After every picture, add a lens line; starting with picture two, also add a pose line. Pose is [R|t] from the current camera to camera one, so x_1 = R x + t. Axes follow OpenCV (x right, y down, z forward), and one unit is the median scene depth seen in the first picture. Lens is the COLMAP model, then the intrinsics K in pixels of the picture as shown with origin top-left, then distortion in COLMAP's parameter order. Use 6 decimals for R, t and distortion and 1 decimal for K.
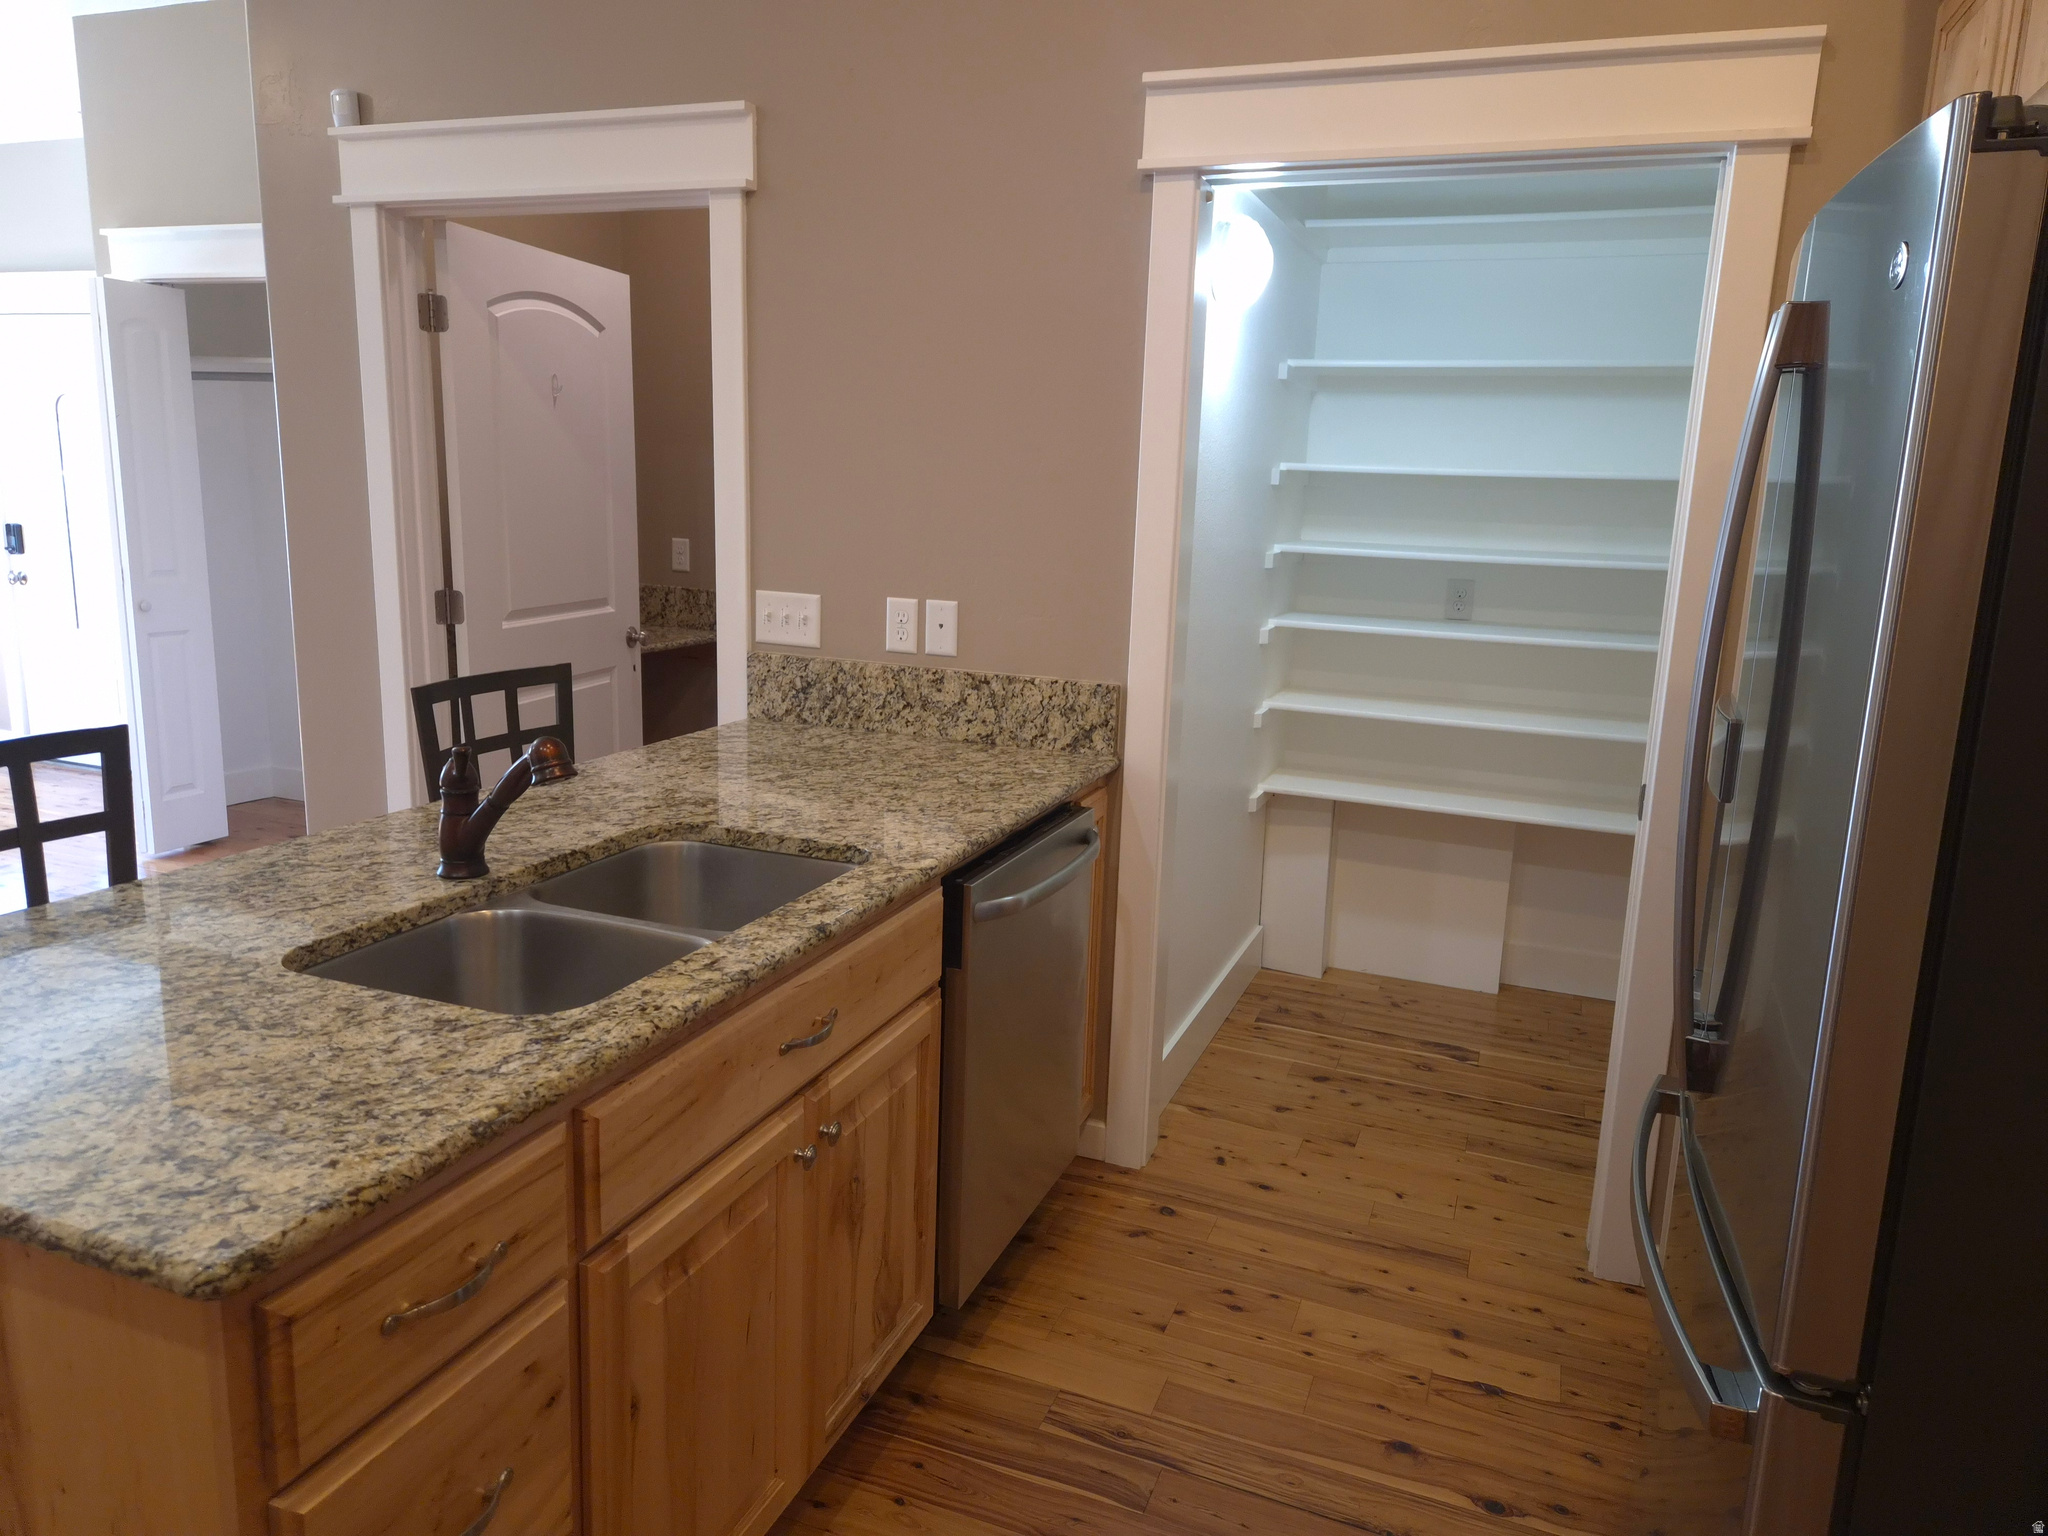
lens RADIAL K [[1372.4, 0, 1025.2], [0, 1372.4, 762.7], [0, 0, 1]] dist [0.064650, -0.054040]
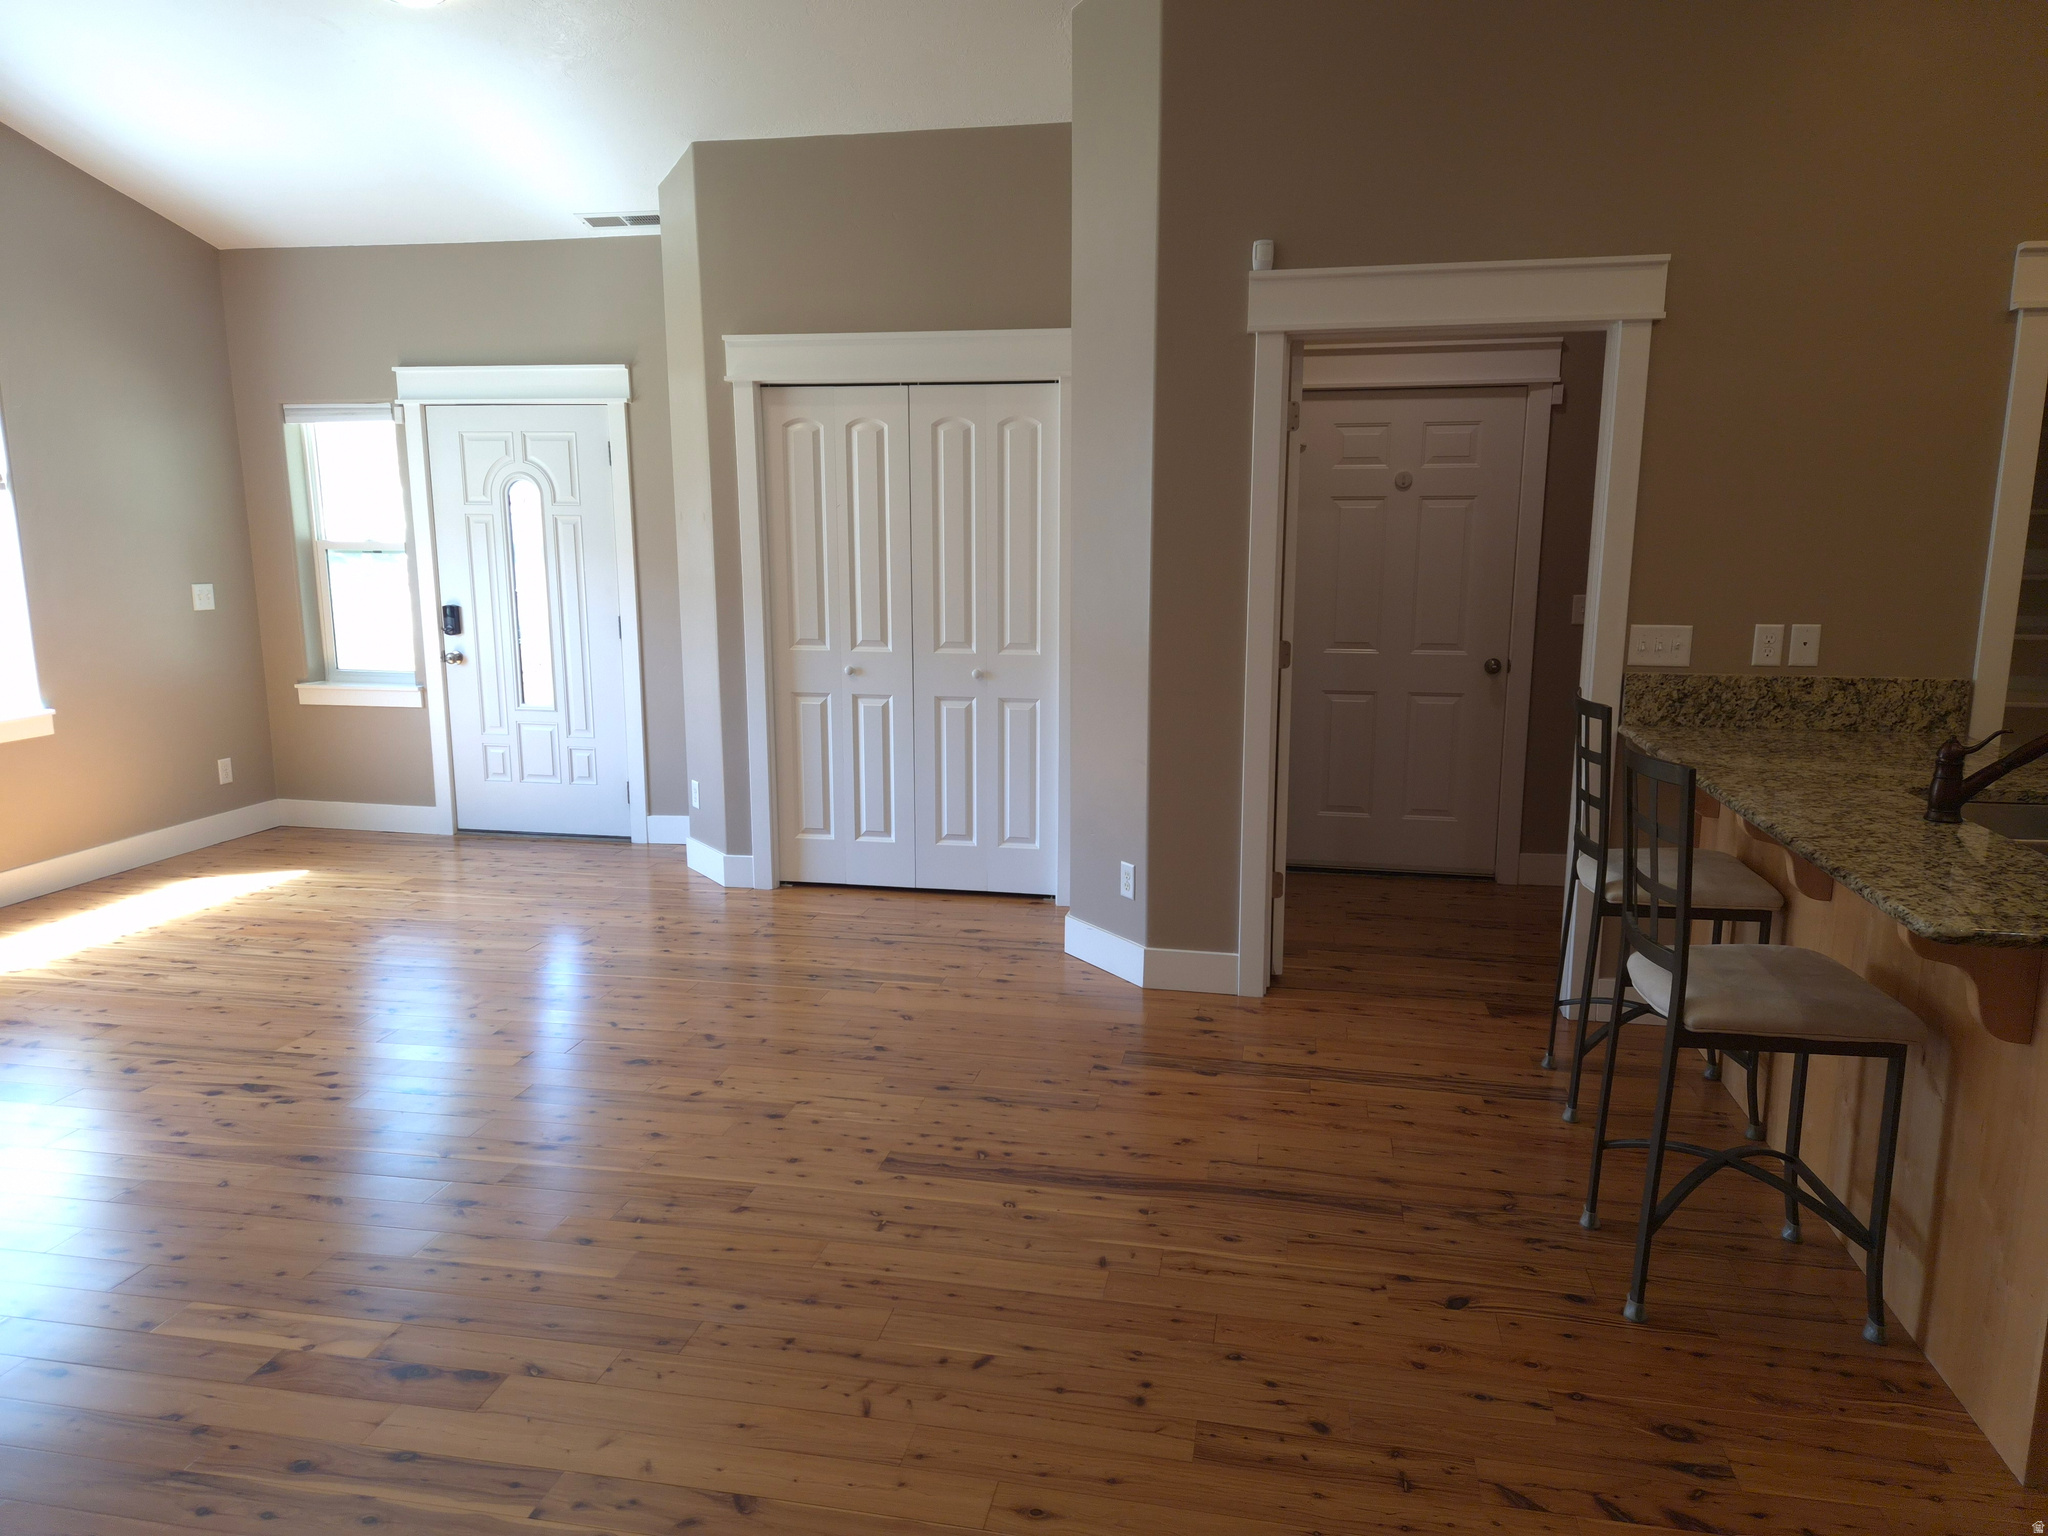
lens RADIAL K [[1372.4, 0, 1049.2], [0, 1372.4, 769.1], [0, 0, 1]] dist [0.064650, -0.054040]
pose [[0.983082, -0.065899, 0.170902, -1.470151], [0.068958, 0.997547, -0.012019, -0.020708], [-0.169691, 0.023601, 0.985215, -0.266548]]
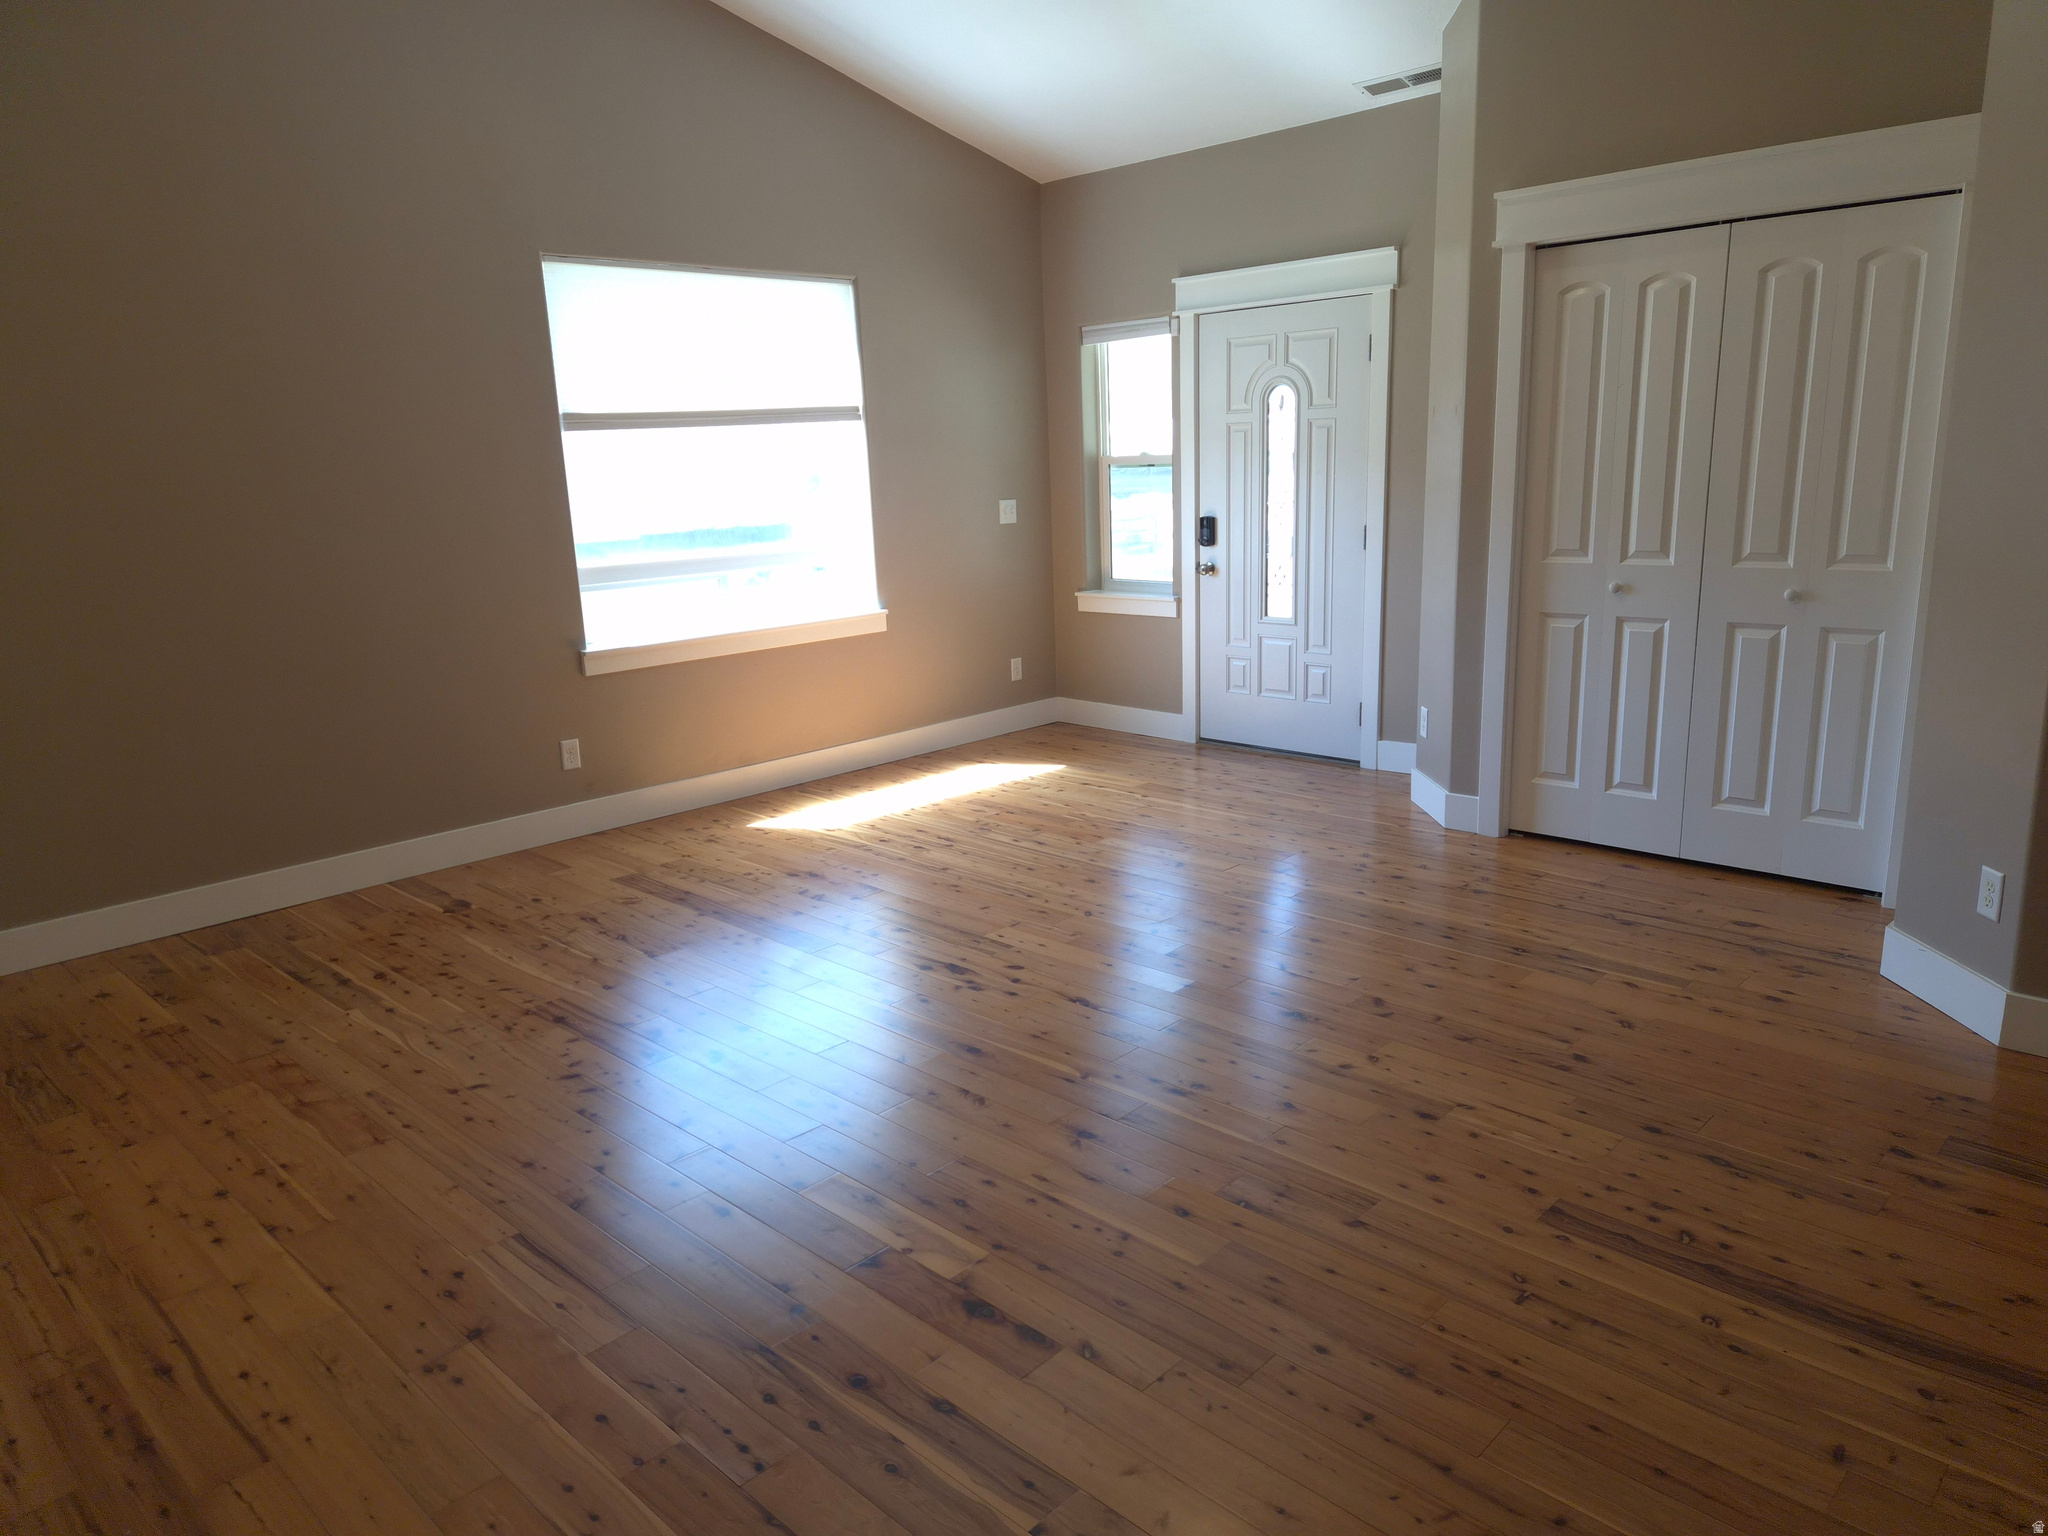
lens RADIAL K [[1372.4, 0, 1016.4], [0, 1372.4, 765.9], [0, 0, 1]] dist [0.064650, -0.054040]
pose [[0.914018, 0.020067, -0.405177, -1.351317], [-0.008318, 0.999493, 0.030738, -0.045348], [0.405588, -0.024725, 0.913721, -0.008832]]
